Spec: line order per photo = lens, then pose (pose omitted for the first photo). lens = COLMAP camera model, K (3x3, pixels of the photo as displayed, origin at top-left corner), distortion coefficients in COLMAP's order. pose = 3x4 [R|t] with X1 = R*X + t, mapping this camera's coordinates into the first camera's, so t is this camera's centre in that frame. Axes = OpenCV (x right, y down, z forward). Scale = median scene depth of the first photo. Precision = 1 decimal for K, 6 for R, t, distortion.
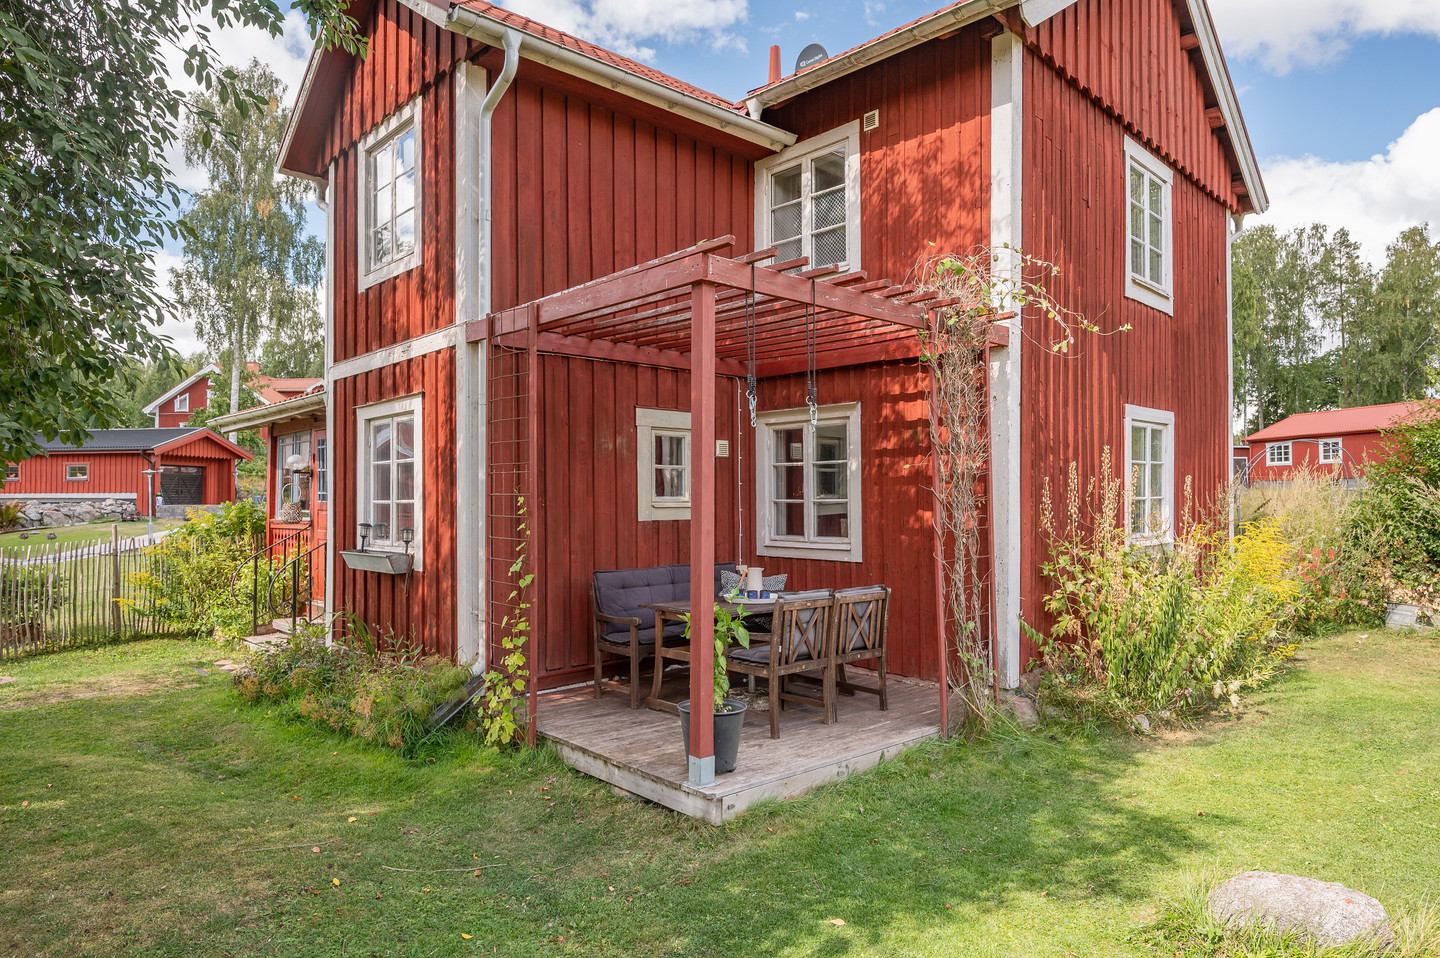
lens RADIAL K [[882.7, 0, 720.0], [0, 882.7, 479.0], [0, 0, 1]] dist [0.000638, 0.001340]
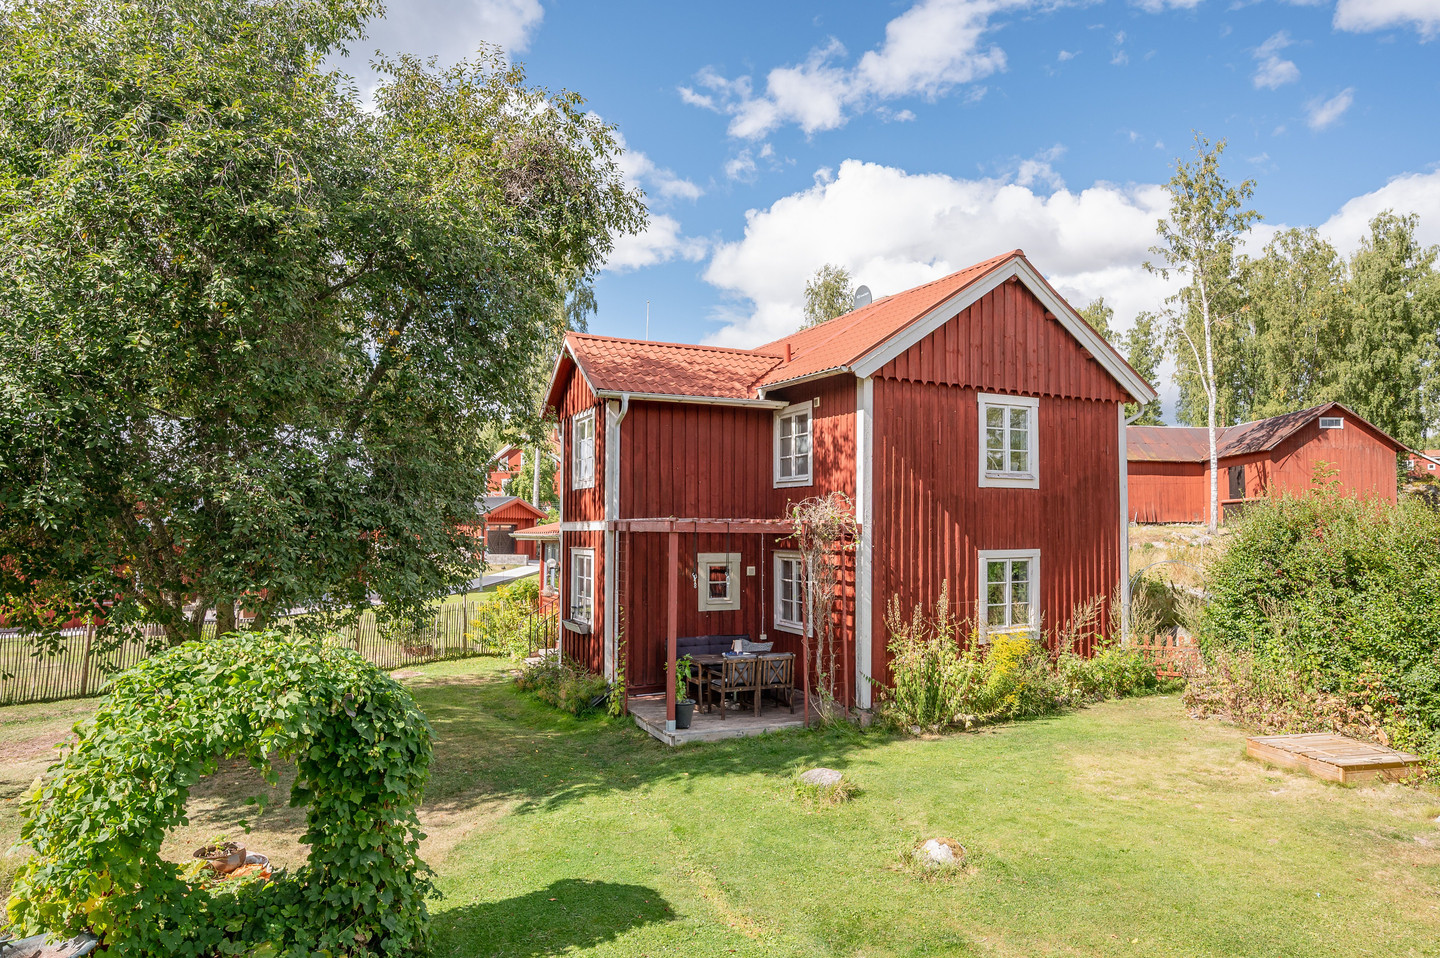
lens RADIAL K [[882.7, 0, 720.0], [0, 882.7, 479.0], [0, 0, 1]] dist [0.000638, 0.001340]
pose [[0.952584, -0.007356, -0.304187, 0.594298], [-0.002233, 0.999512, -0.031165, -0.198547], [0.304268, 0.030366, 0.952102, -0.924606]]
